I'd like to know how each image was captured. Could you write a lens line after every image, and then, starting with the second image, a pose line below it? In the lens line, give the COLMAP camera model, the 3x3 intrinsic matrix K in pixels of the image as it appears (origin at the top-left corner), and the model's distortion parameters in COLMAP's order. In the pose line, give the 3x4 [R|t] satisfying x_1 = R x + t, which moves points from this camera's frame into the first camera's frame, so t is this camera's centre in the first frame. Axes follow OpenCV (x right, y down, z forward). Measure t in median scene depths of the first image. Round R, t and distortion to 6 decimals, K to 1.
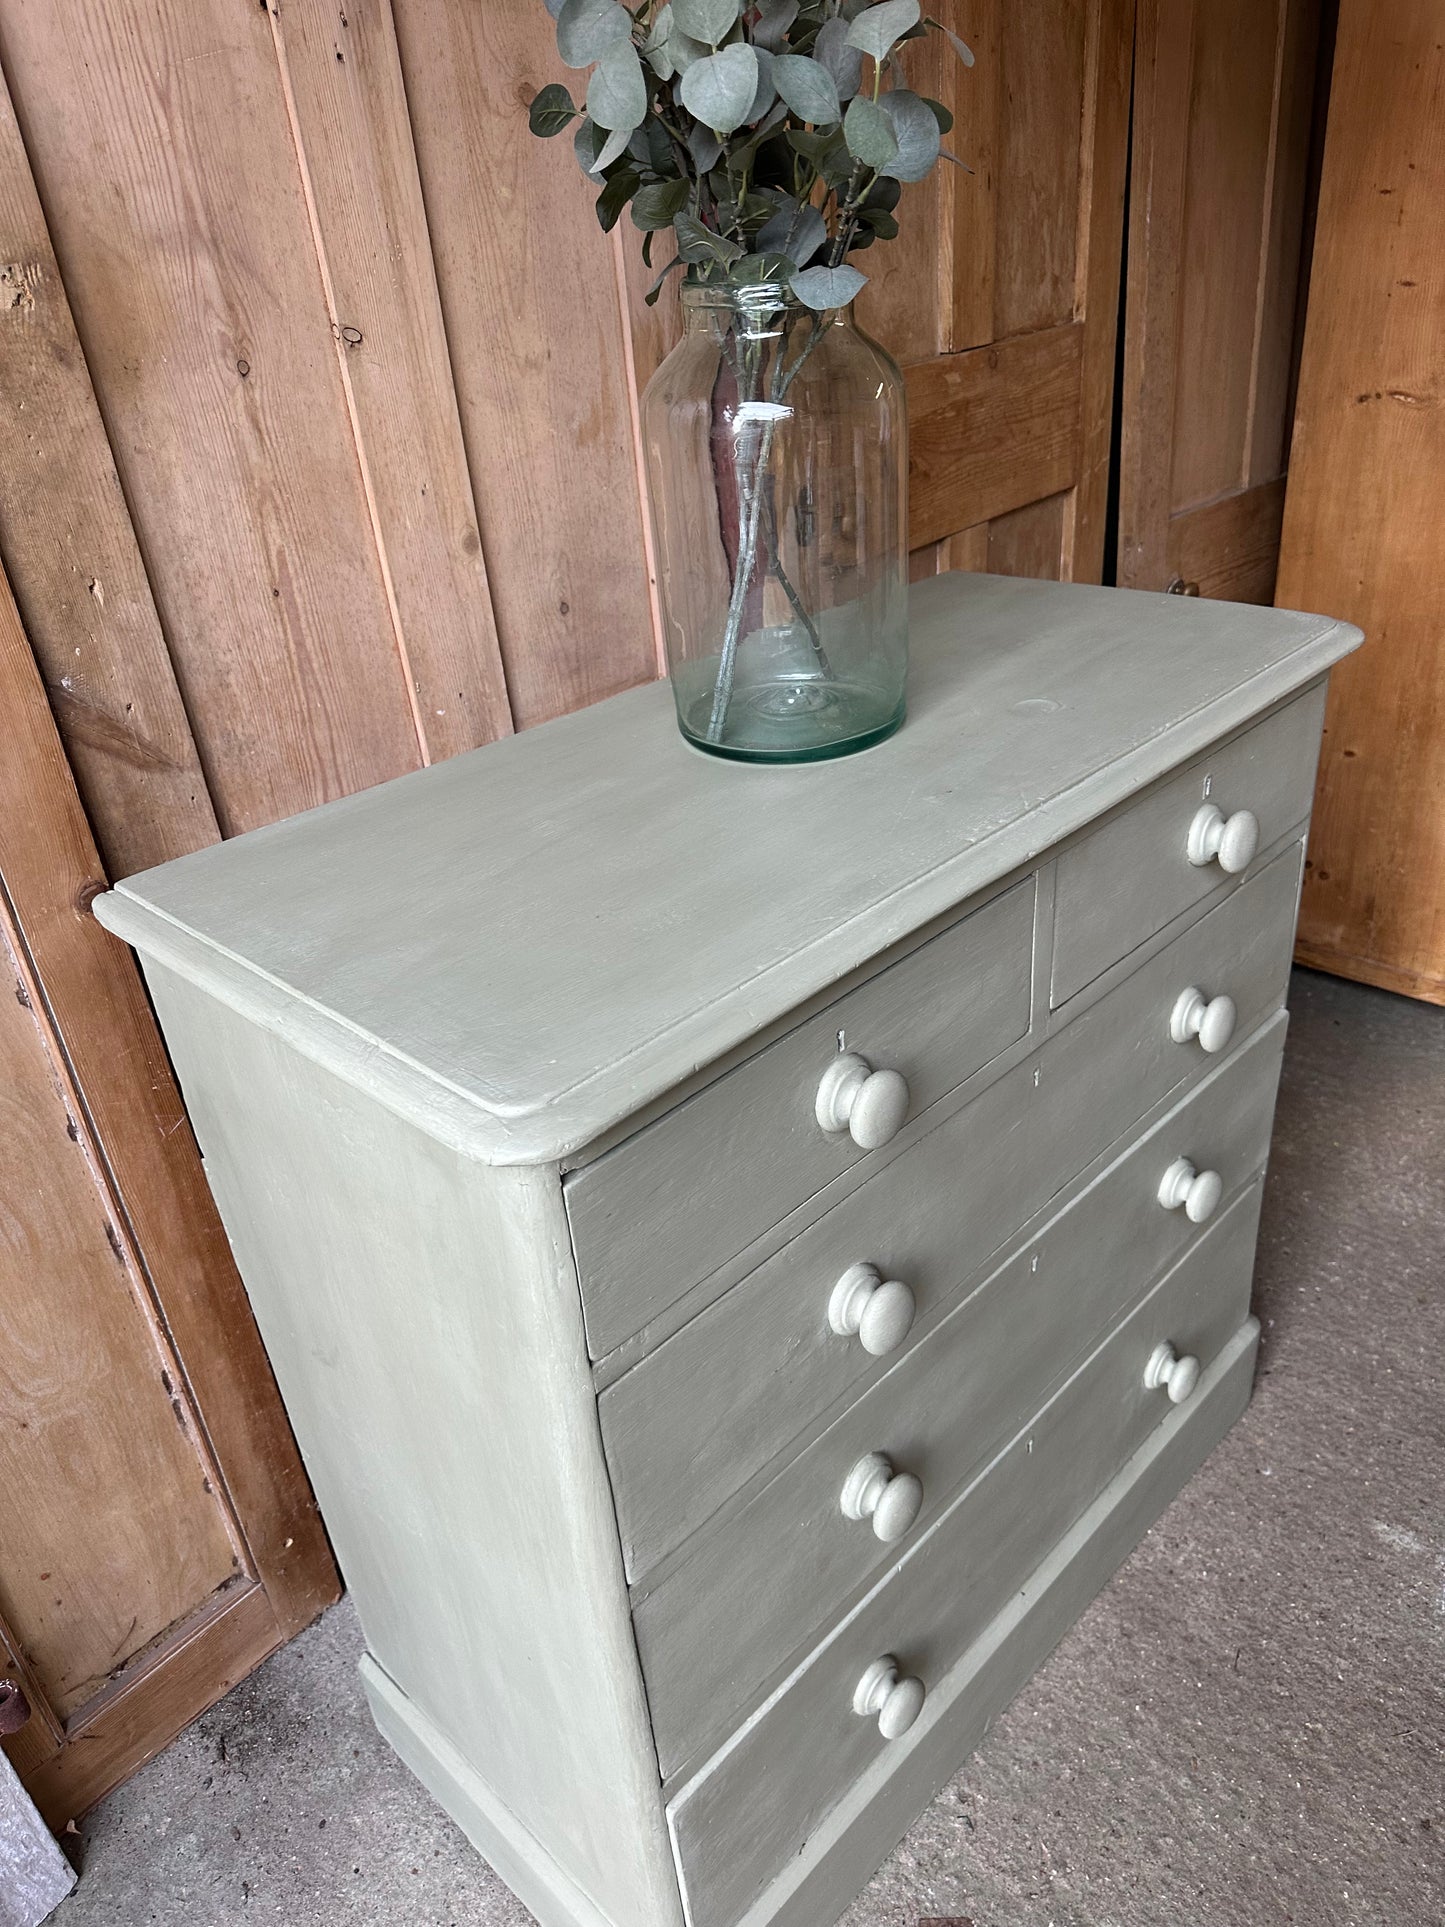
lens RADIAL K [[1380.5, 0, 731.0], [0, 1380.5, 957.8], [0, 0, 1]] dist [-0.005266, -0.004183]
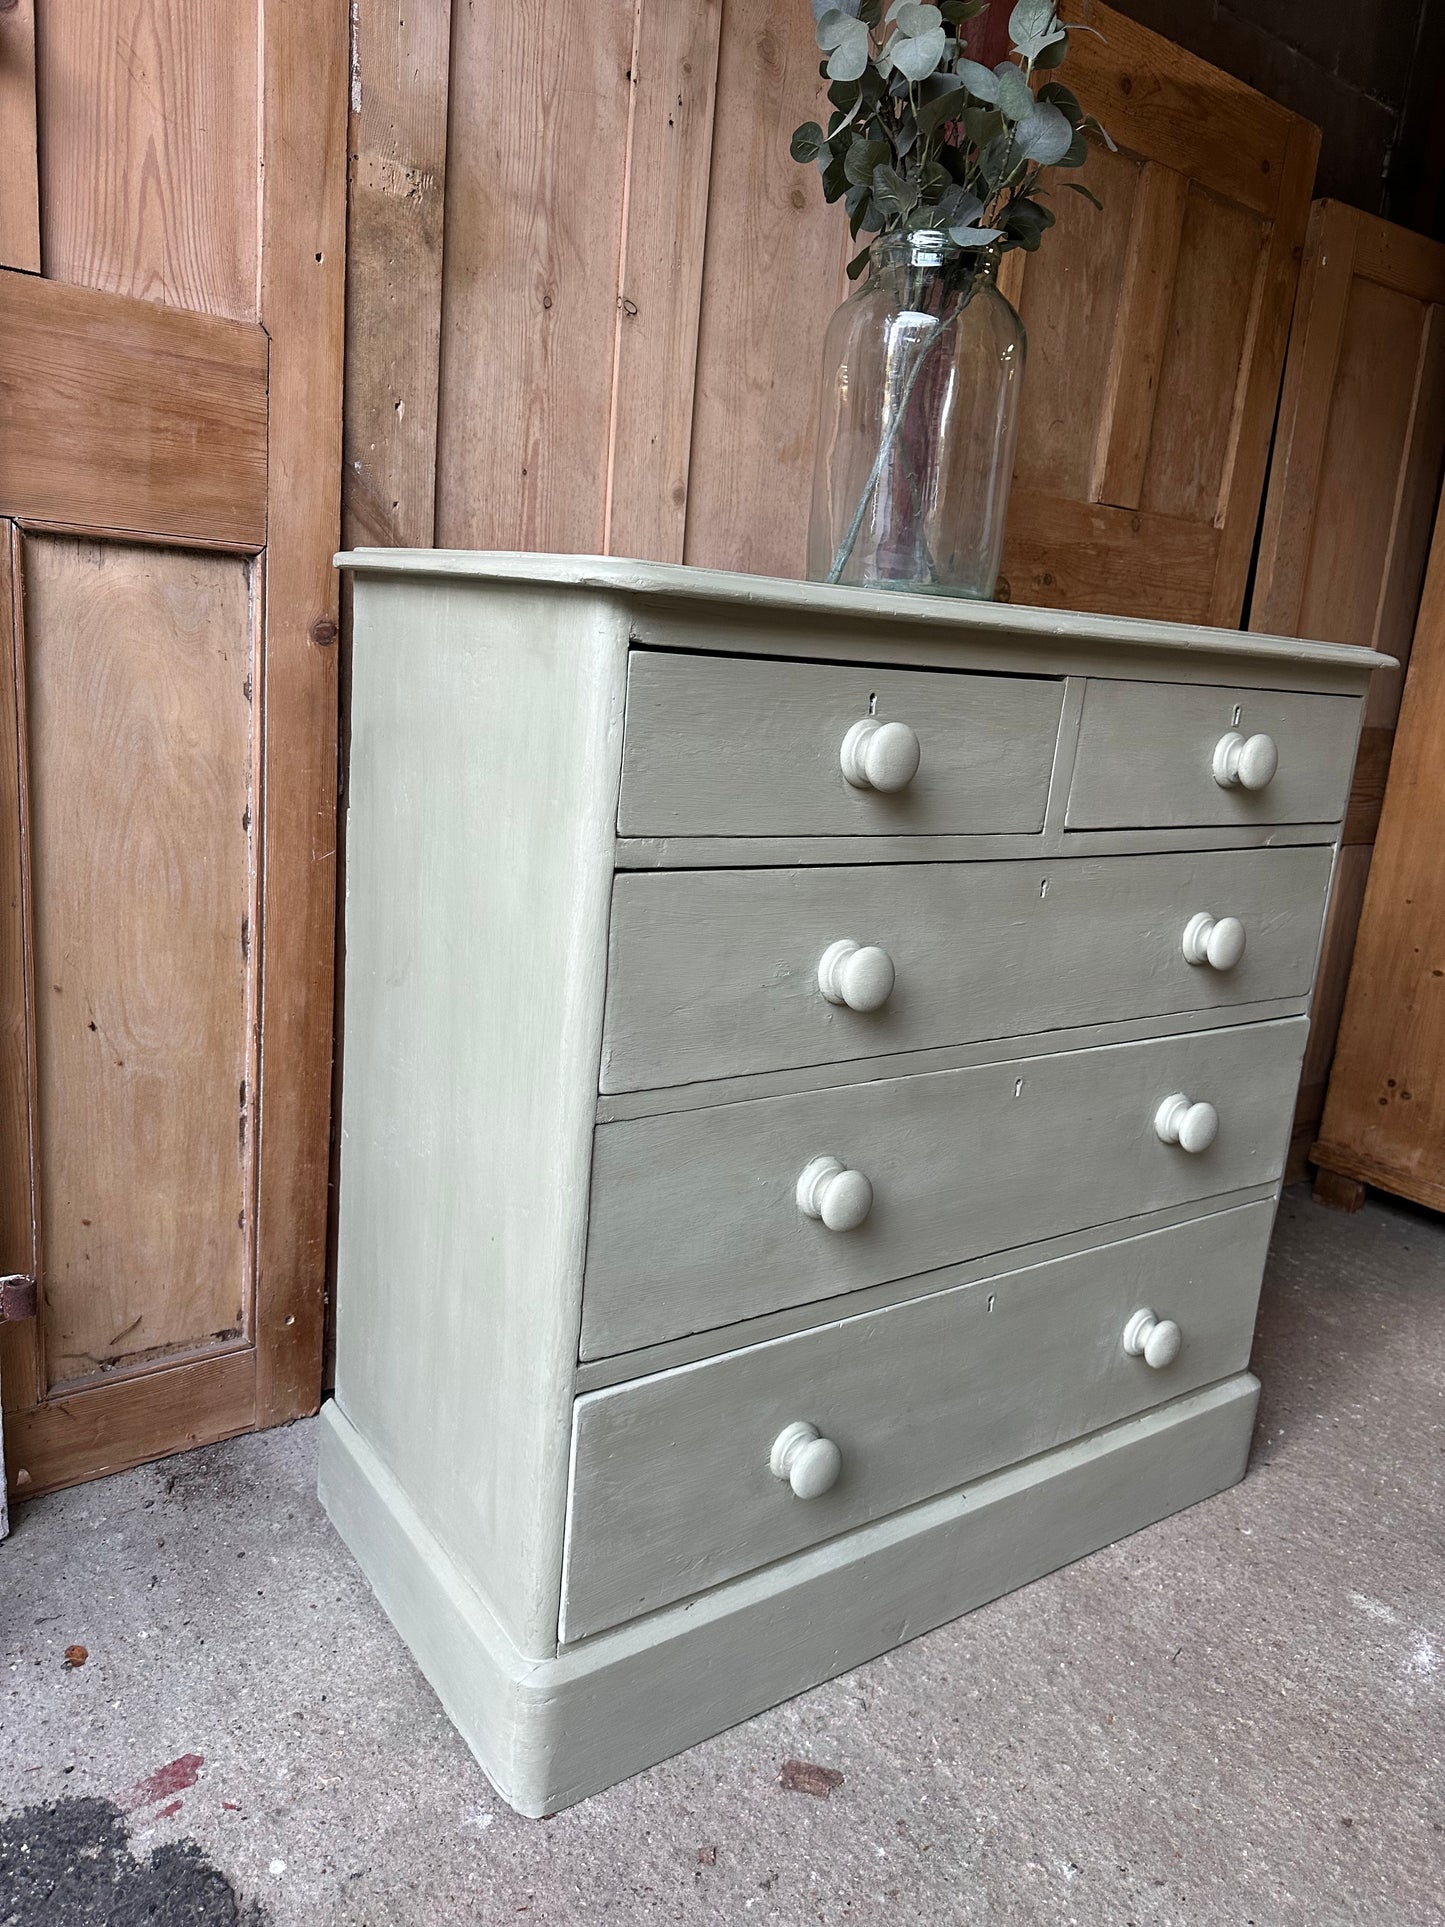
lens RADIAL K [[1379.9, 0, 735.3], [0, 1379.9, 959.7], [0, 0, 1]] dist [0.000504, -0.007563]
pose [[0.971436, 0.196904, -0.132443, 0.112404], [-0.226159, 0.937229, -0.265432, 0.420806], [0.071864, 0.287803, 0.954989, -0.082061]]
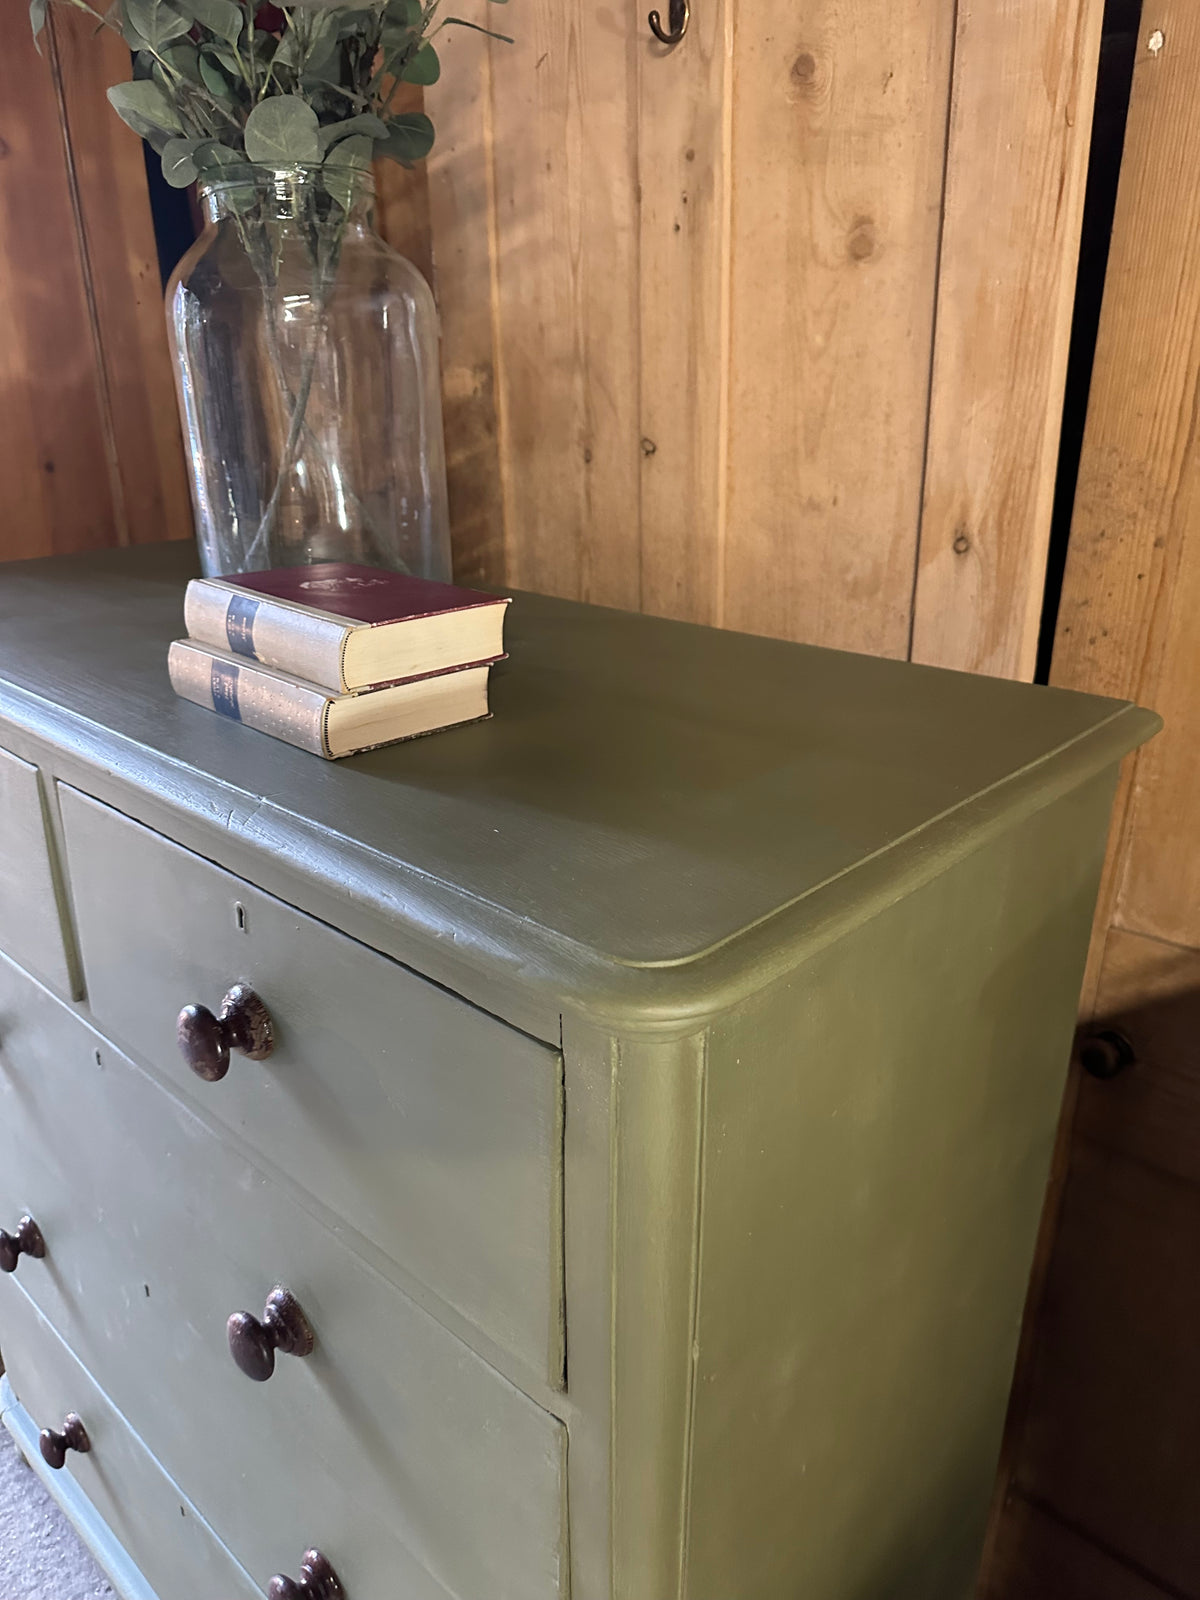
lens RADIAL K [[1136.1, 0, 604.1], [0, 1136.1, 808.1], [0, 0, 1]] dist [0.035312, -0.062531]
pose [[0.021621, 0.416041, -0.909089, 0.691535], [-0.483798, 0.800099, 0.354656, -0.472015], [0.874913, 0.432148, 0.218578, 0.778829]]
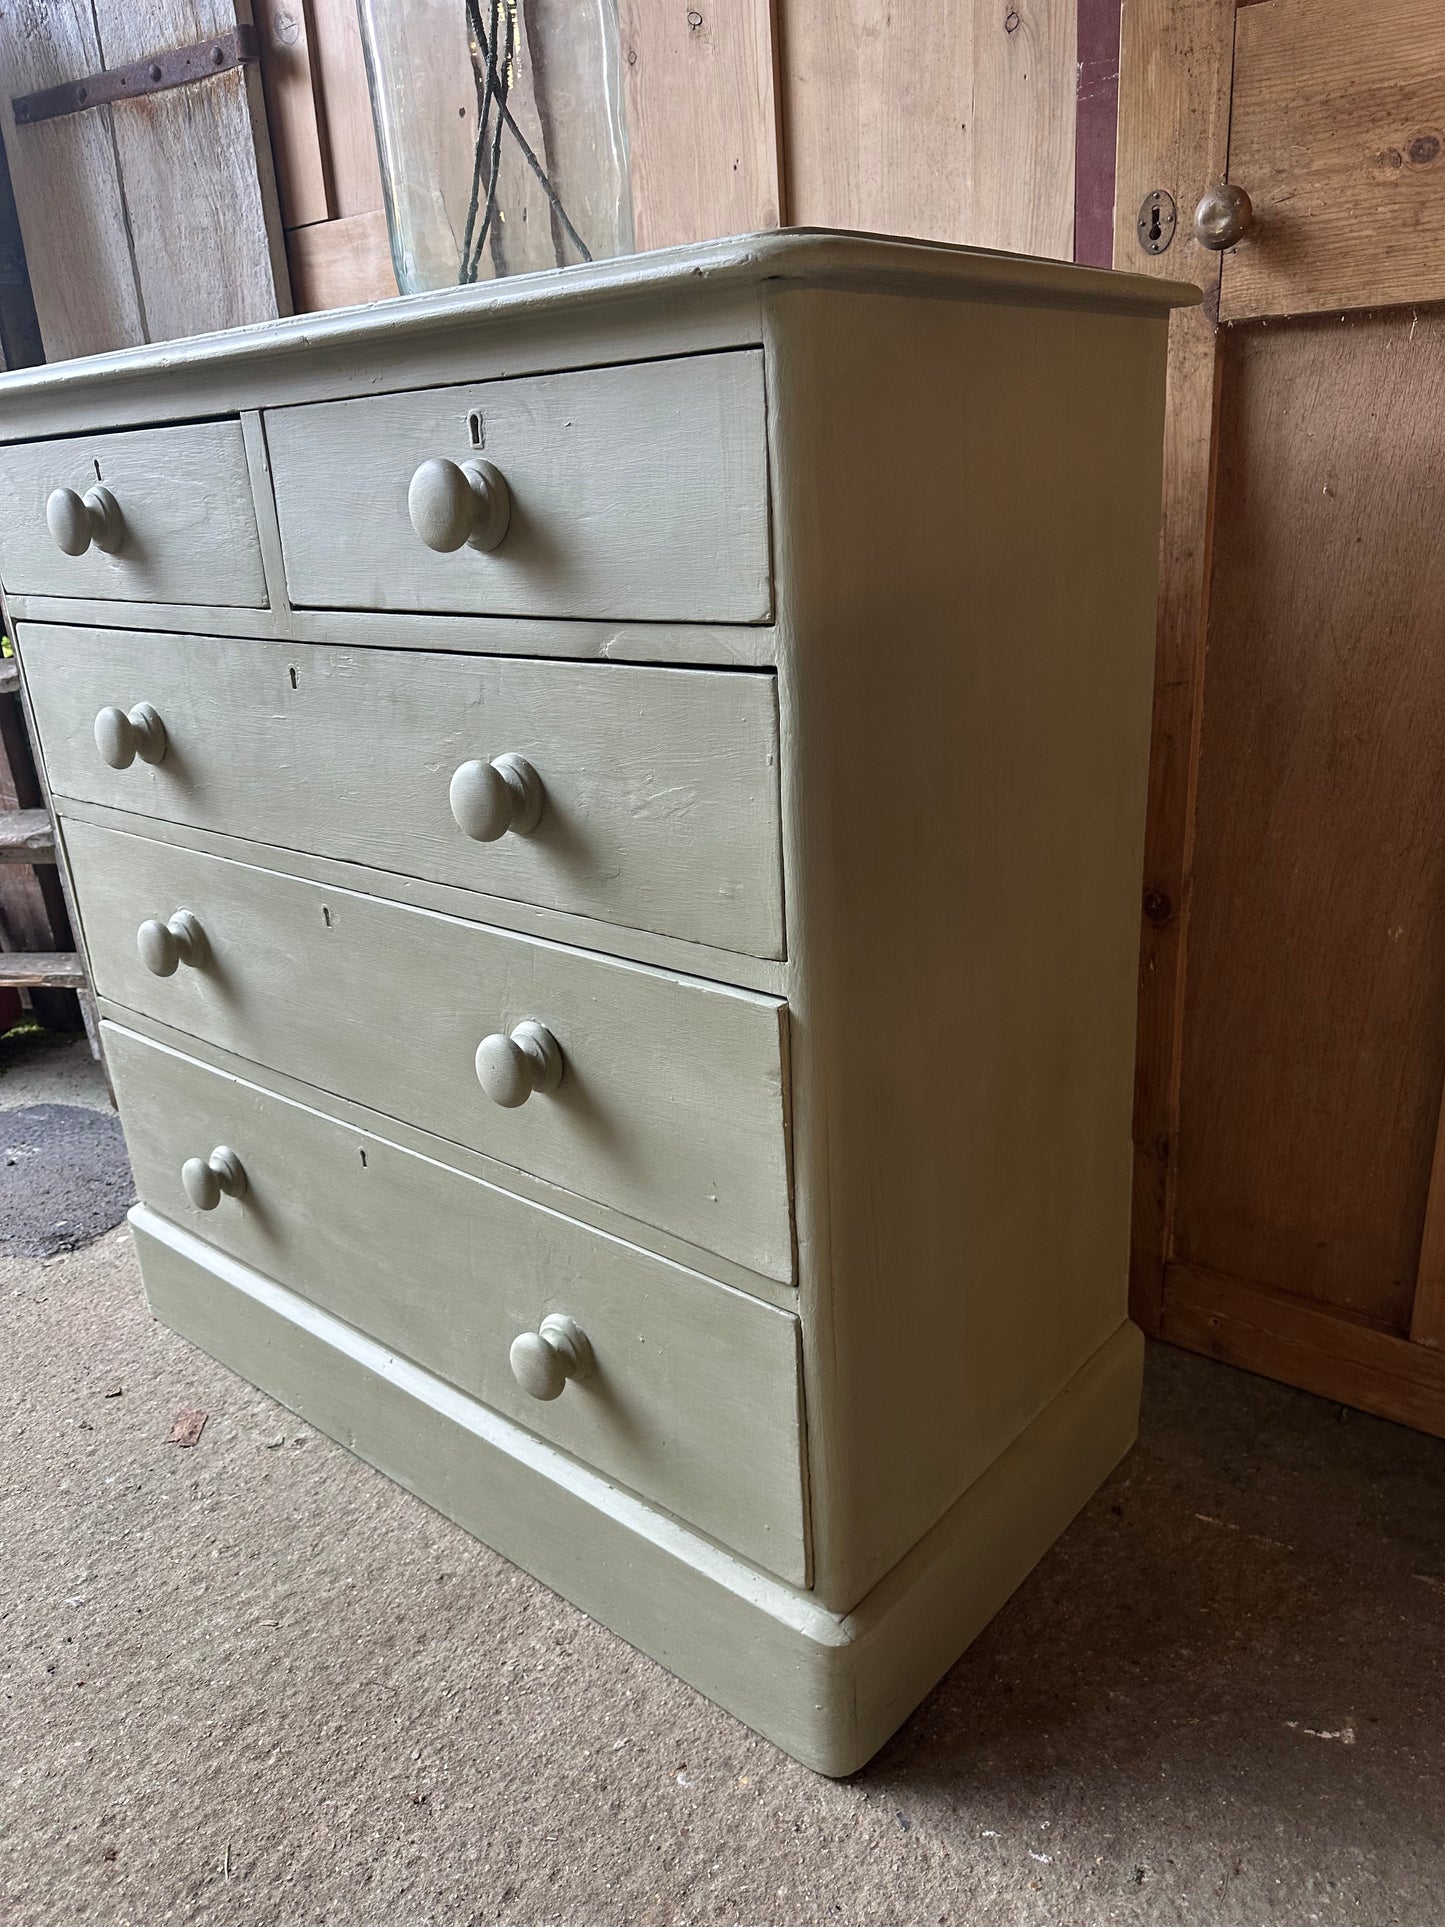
lens RADIAL K [[1383.1, 0, 696.9], [0, 1383.1, 961.0], [0, 0, 1]] dist [0.001446, -0.005691]
pose [[0.059967, 0.412260, -0.909090, 0.996943], [-0.443314, 0.826986, 0.345784, -0.172501], [0.894358, 0.382277, 0.232353, 0.913002]]
